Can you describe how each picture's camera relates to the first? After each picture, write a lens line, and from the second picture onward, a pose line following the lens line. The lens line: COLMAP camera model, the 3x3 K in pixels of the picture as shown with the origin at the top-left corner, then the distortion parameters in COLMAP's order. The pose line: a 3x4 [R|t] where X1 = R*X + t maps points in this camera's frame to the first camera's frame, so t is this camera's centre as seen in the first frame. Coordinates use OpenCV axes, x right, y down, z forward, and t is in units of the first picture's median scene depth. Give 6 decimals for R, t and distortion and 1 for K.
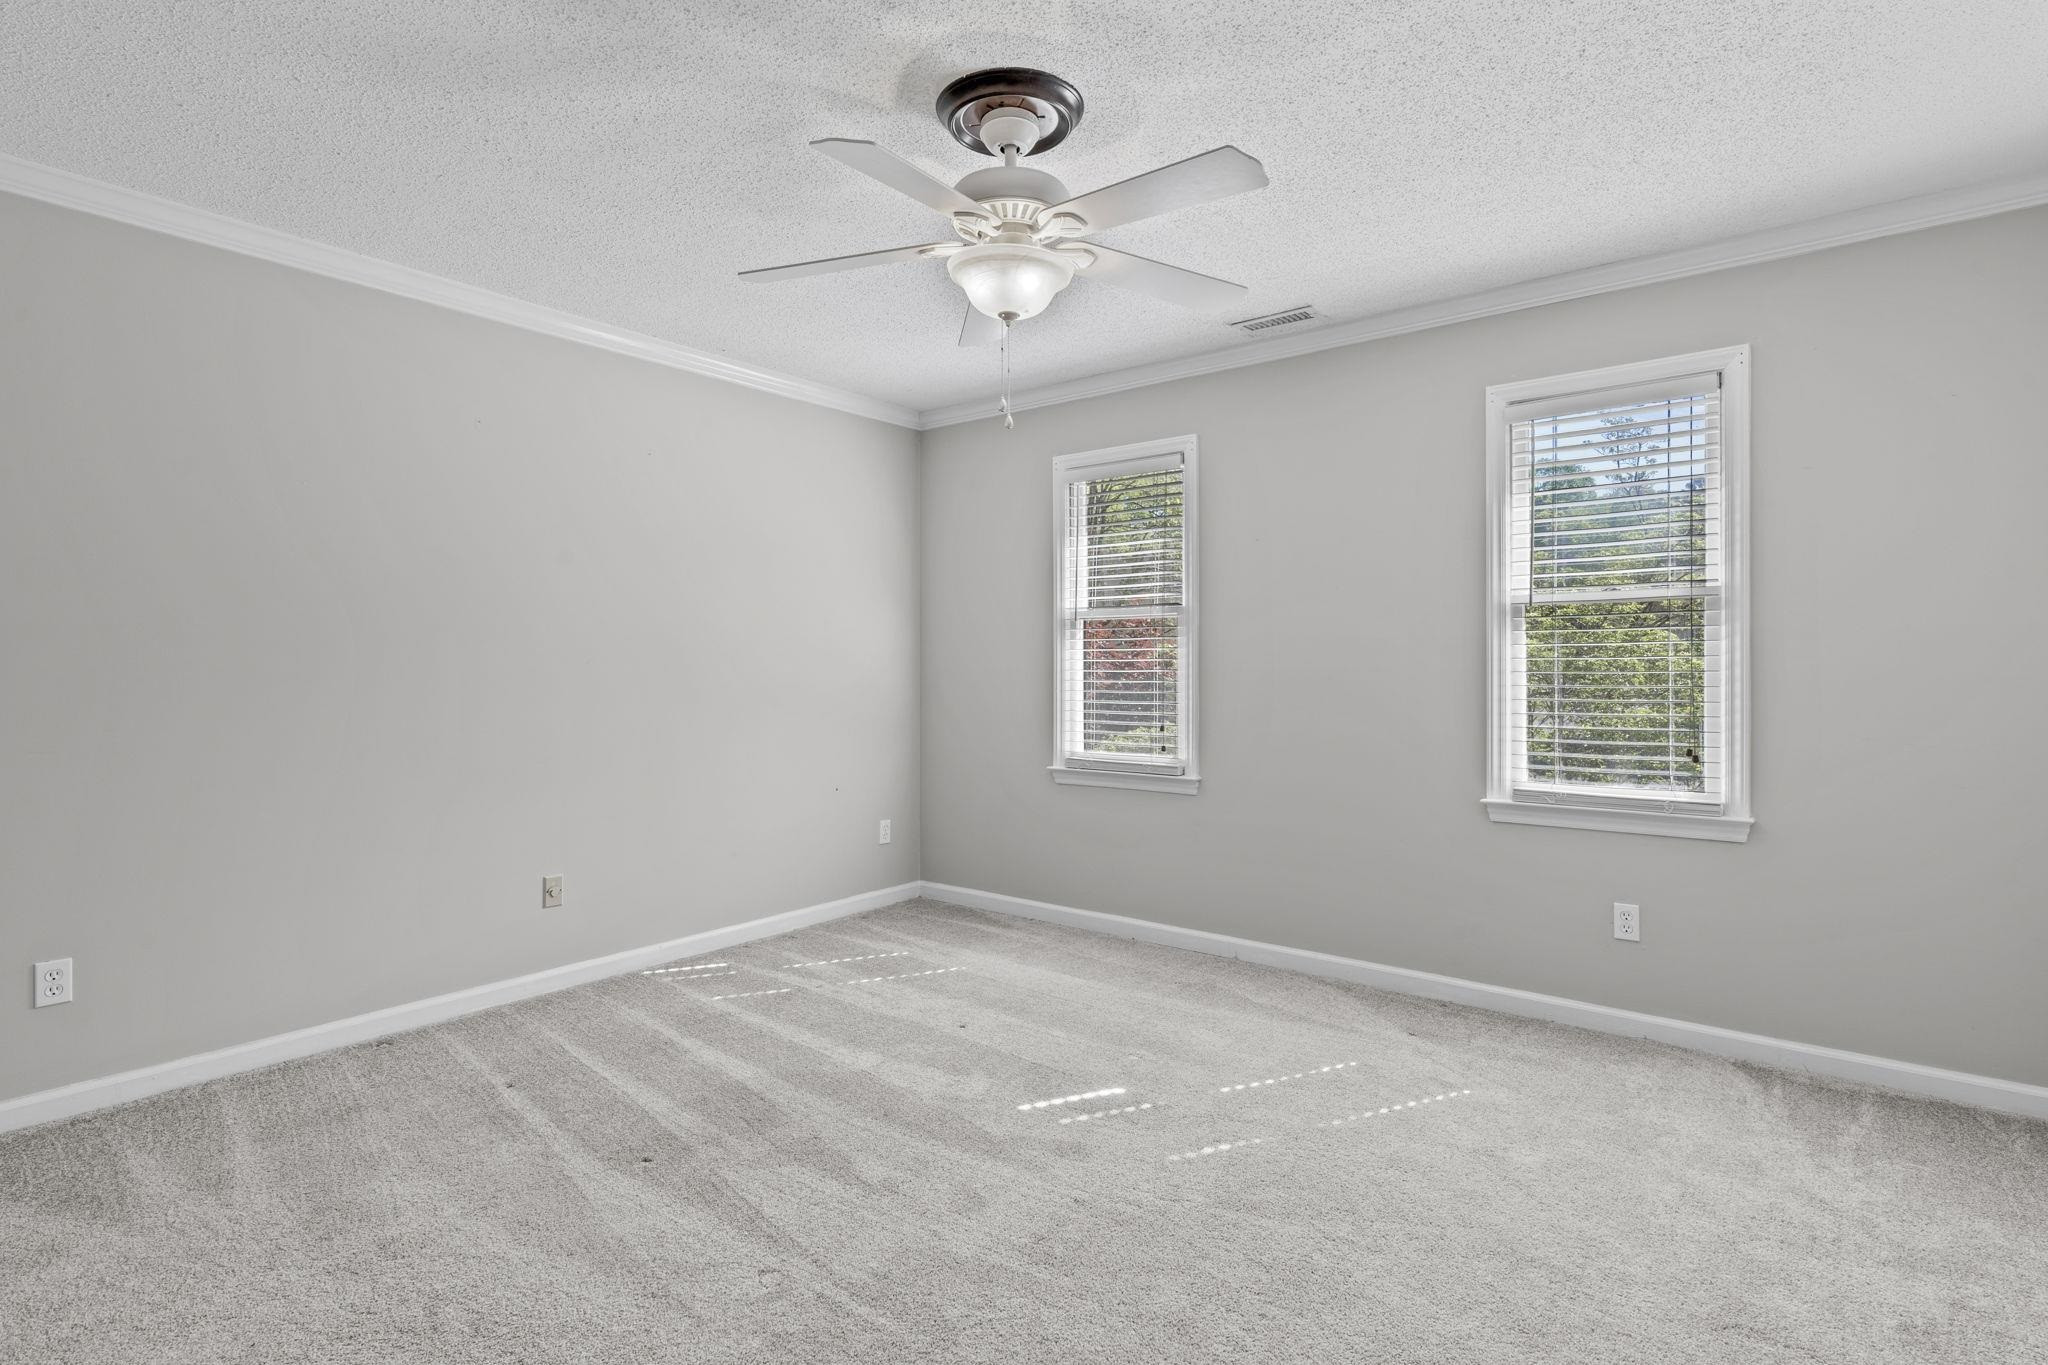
lens RADIAL K [[1007.9, 0, 1018.4], [0, 1007.9, 670.1], [0, 0, 1]] dist [-0.003859, 0.001162]
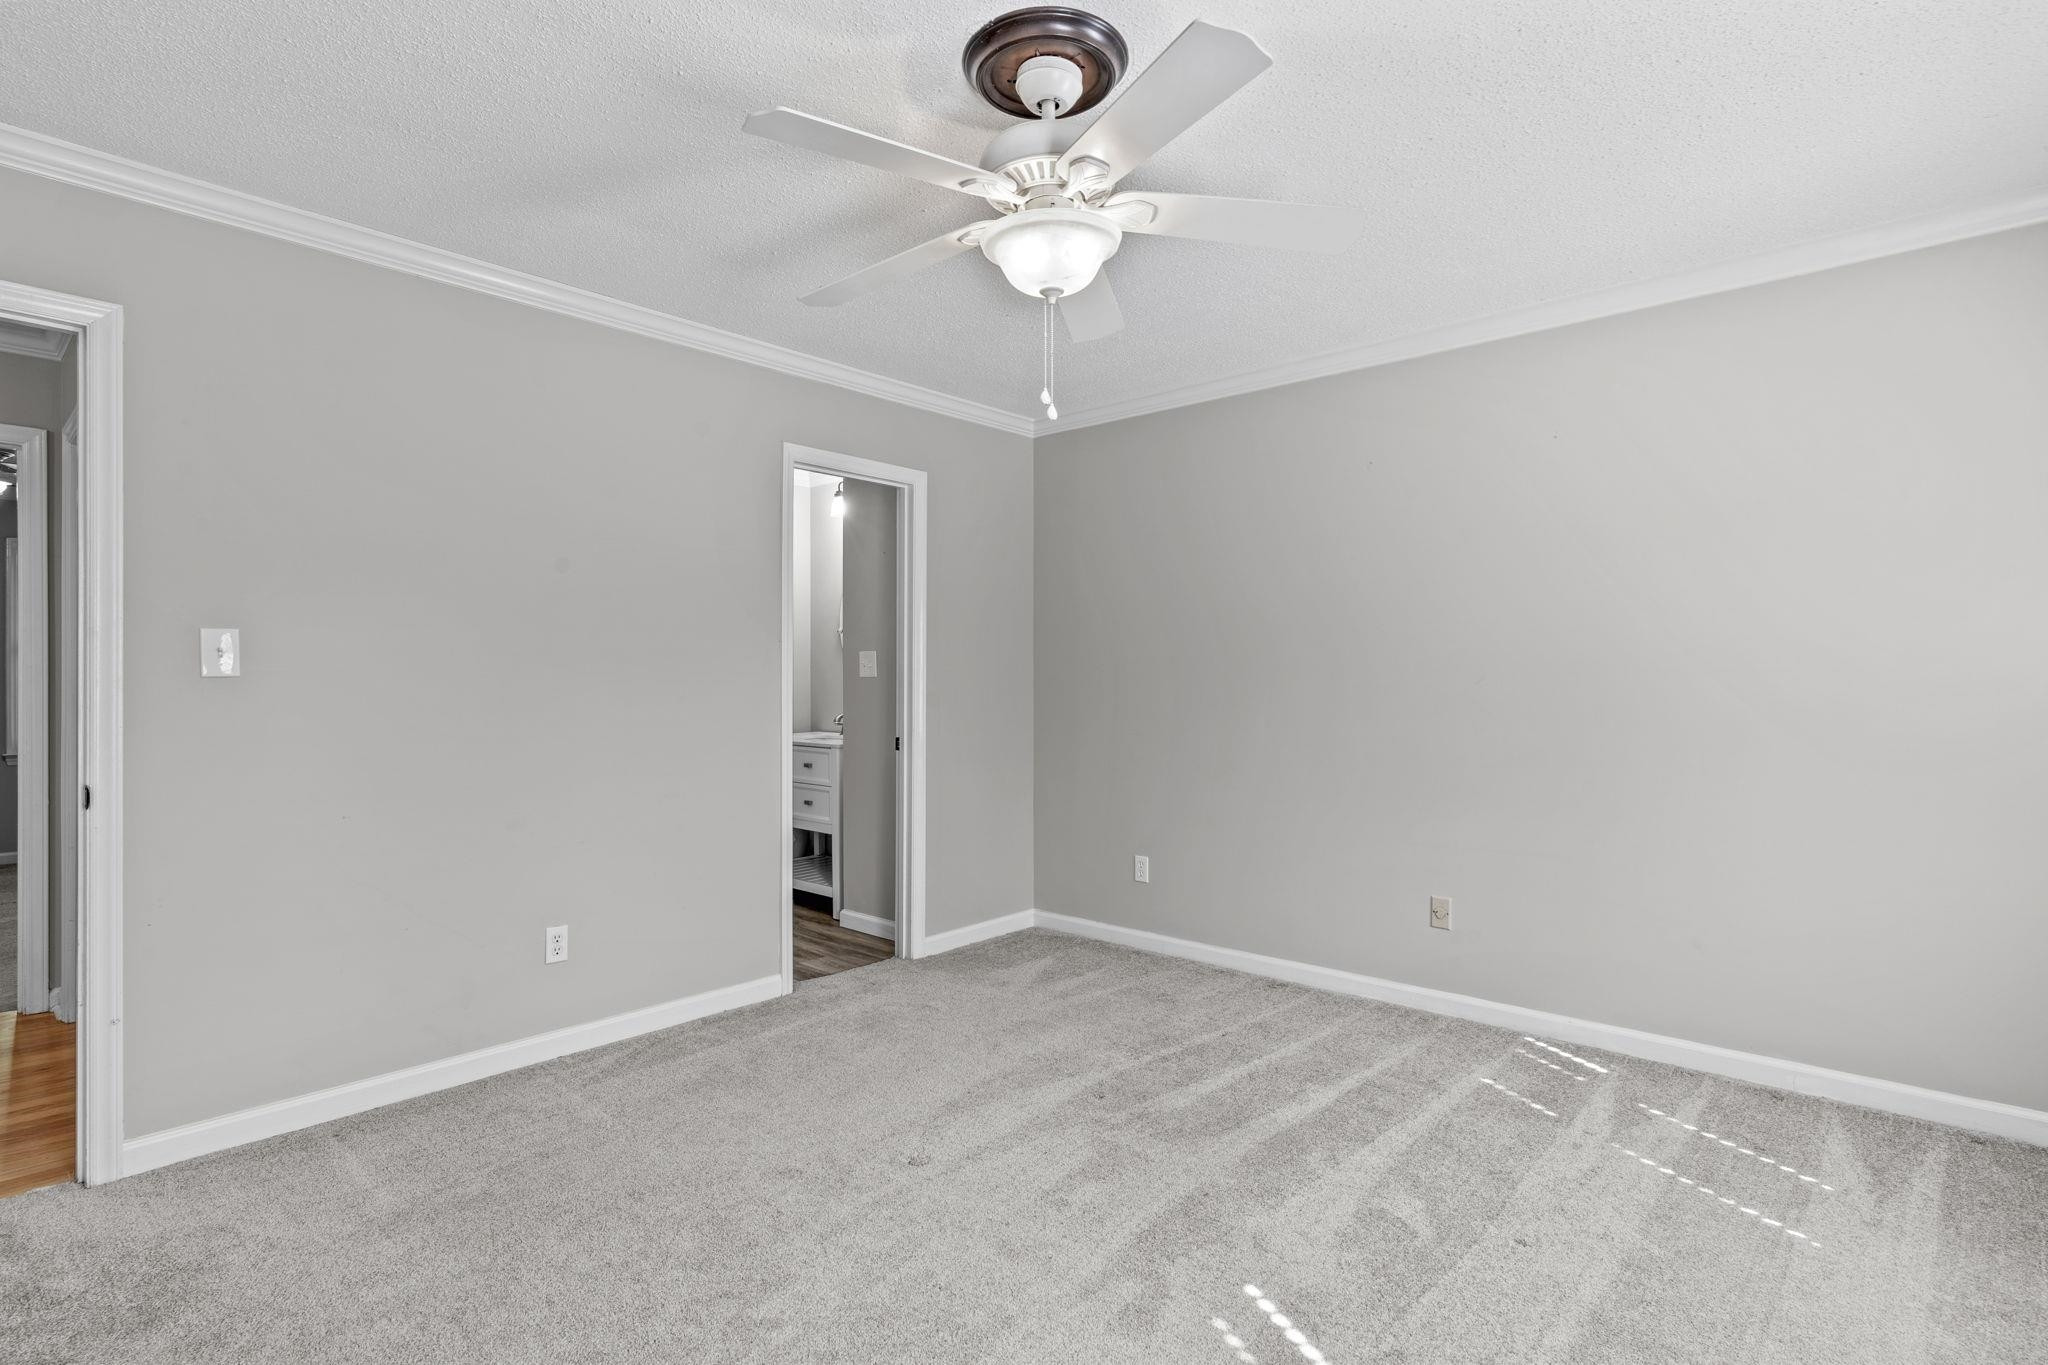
lens RADIAL K [[946.0, 0, 1018.3], [0, 946.0, 681.4], [0, 0, 1]] dist [-0.001856, 0.000184]
pose [[-0.042974, -0.001908, -0.999074, 0.505470], [-0.003372, 0.999993, -0.001765, -0.015702], [0.999071, 0.003293, -0.042980, 0.594229]]
